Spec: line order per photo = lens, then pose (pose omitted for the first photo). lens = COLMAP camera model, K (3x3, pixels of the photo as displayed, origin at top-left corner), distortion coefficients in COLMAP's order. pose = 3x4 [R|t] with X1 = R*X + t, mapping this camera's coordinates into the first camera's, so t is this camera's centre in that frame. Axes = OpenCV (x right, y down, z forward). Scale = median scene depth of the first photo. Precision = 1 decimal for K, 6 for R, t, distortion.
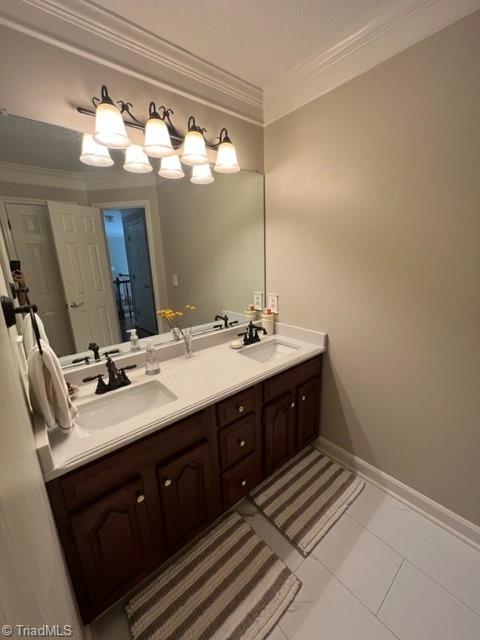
lens RADIAL K [[258.5, 0, 240.0], [0, 258.5, 320.0], [0, 0, 1]] dist [0.002772, 0.000500]
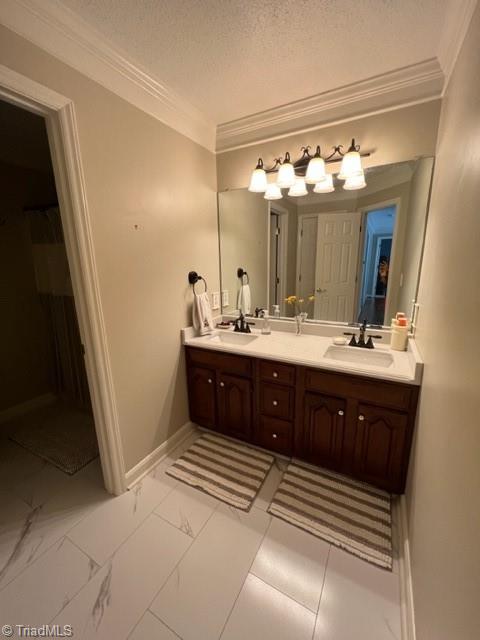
lens RADIAL K [[254.7, 0, 240.0], [0, 254.7, 320.0], [0, 0, 1]] dist [-0.009976, 0.000201]
pose [[0.361345, 0.239338, -0.901192, 0.895334], [-0.219367, 0.961189, 0.167314, -0.084157], [0.906260, 0.137234, 0.399823, 0.258674]]
